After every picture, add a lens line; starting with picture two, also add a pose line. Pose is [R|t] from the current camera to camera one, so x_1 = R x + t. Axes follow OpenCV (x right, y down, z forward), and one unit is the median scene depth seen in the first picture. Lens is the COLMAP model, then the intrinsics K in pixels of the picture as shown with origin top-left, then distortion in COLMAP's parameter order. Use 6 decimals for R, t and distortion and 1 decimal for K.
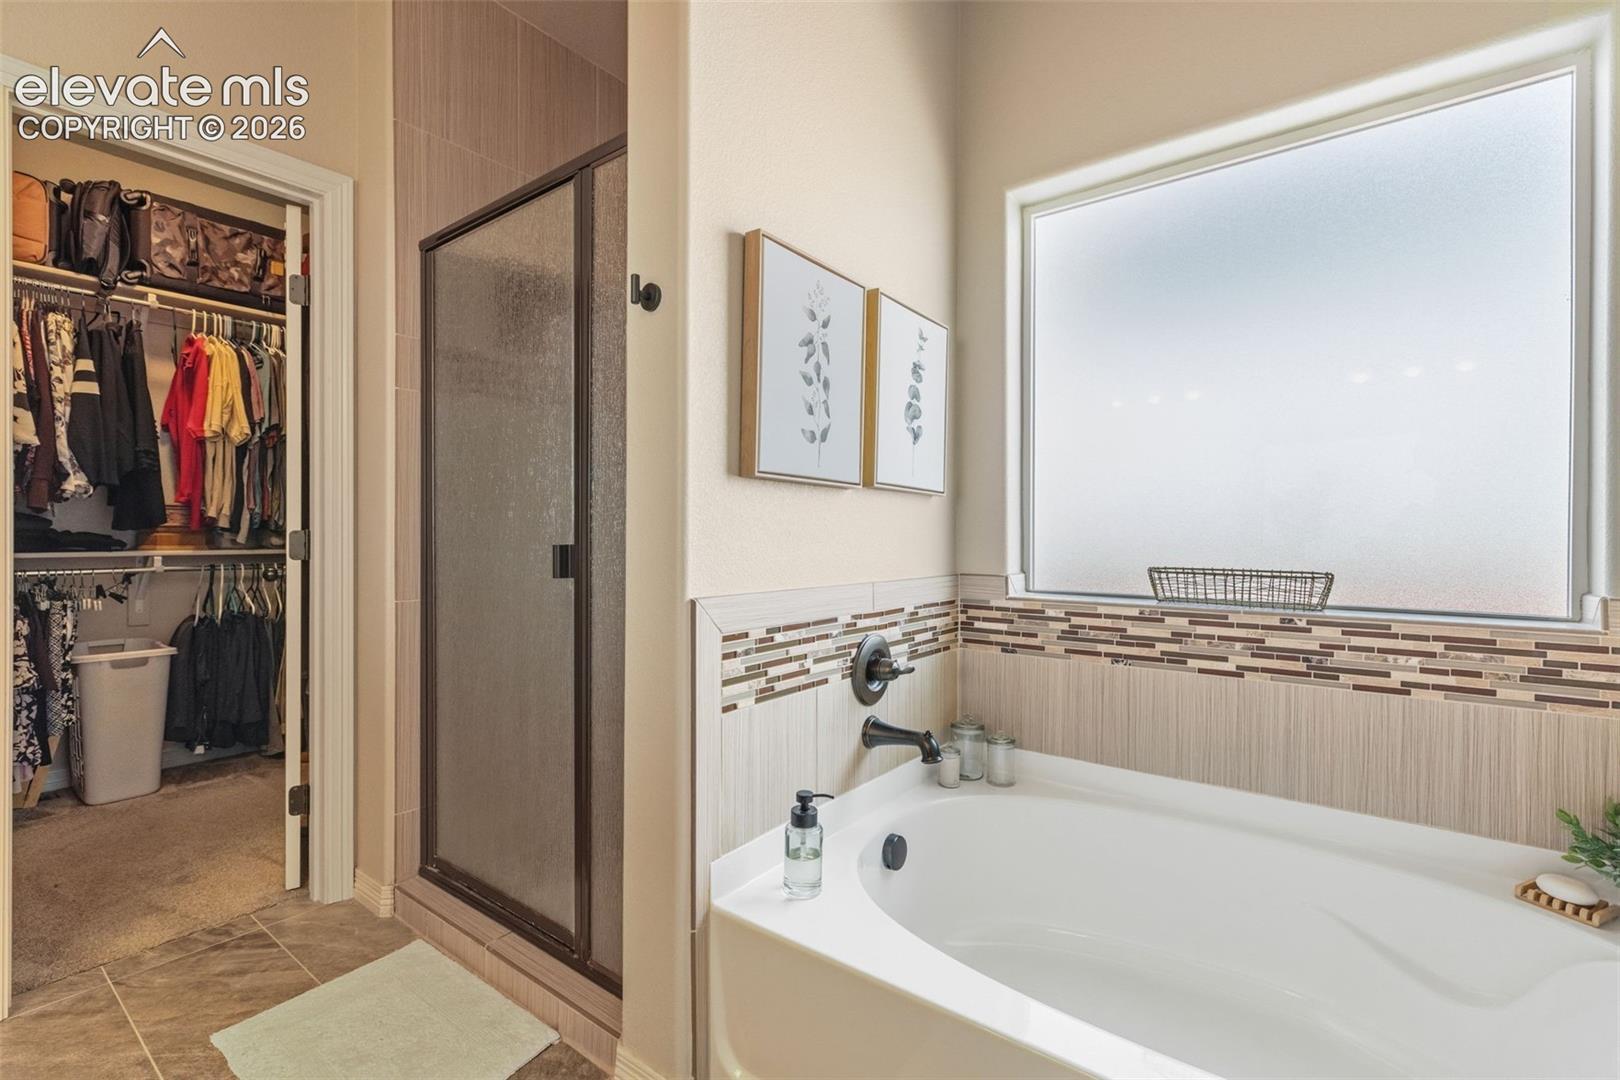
lens RADIAL K [[721.7, 0, 814.9], [0, 721.7, 534.7], [0, 0, 1]] dist [0.006746, -0.001662]
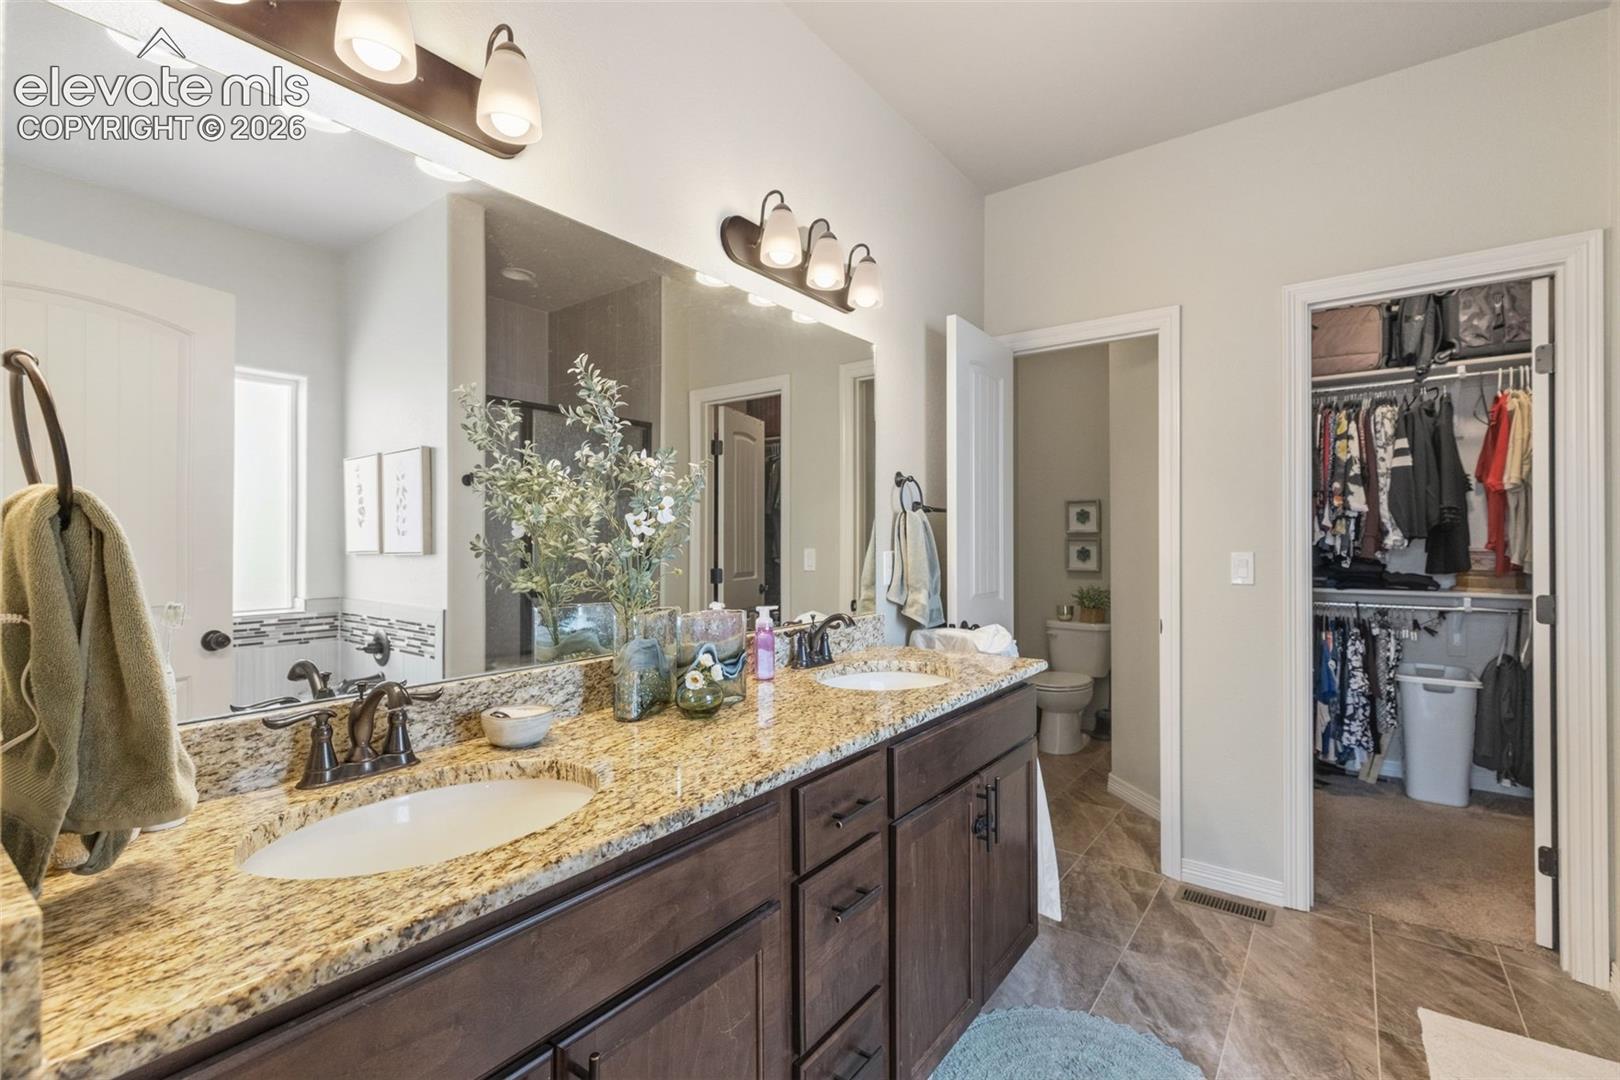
lens RADIAL K [[721.7, 0, 813.0], [0, 721.7, 534.8], [0, 0, 1]] dist [0.006746, -0.001662]
pose [[0.020595, -0.010559, -0.999732, 0.218718], [-0.004266, 0.999934, -0.010649, -0.057526], [0.999779, 0.004484, 0.020548, -0.039861]]
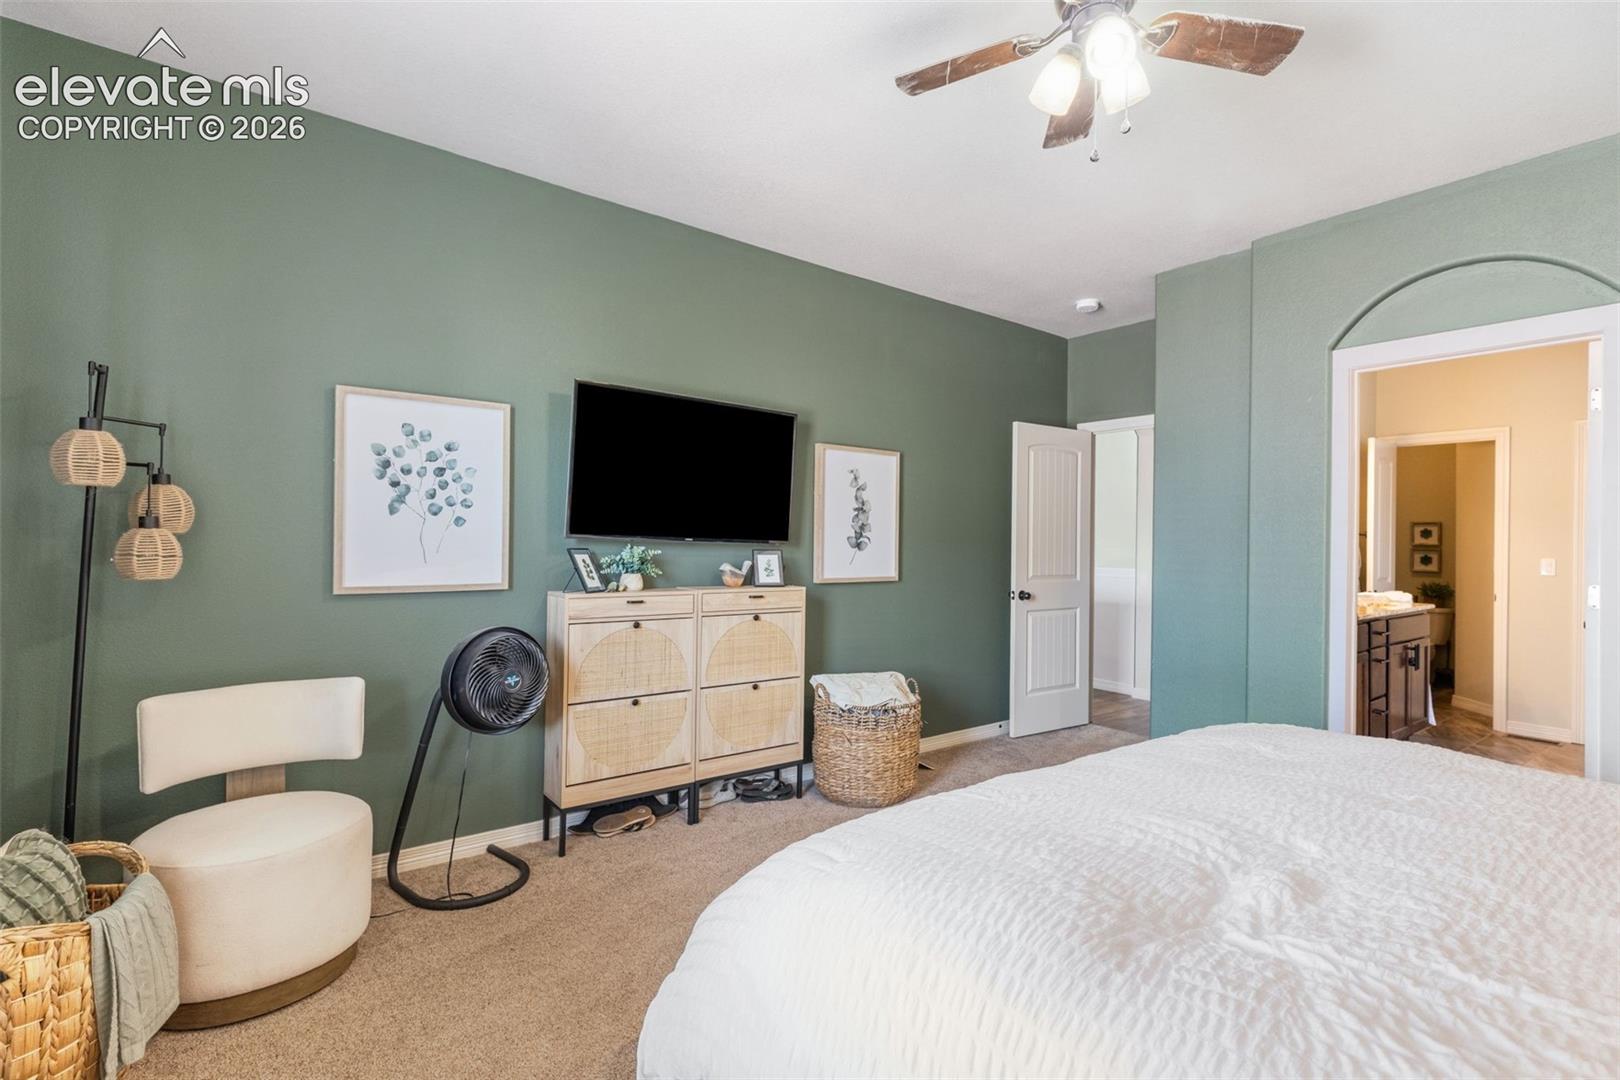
lens RADIAL K [[721.7, 0, 815.8], [0, 721.7, 529.8], [0, 0, 1]] dist [0.006746, -0.001662]
pose [[-0.273184, -0.020098, -0.961752, 1.502724], [-0.024419, 0.999604, -0.013953, -0.049693], [0.961652, 0.019673, -0.273566, -0.711331]]
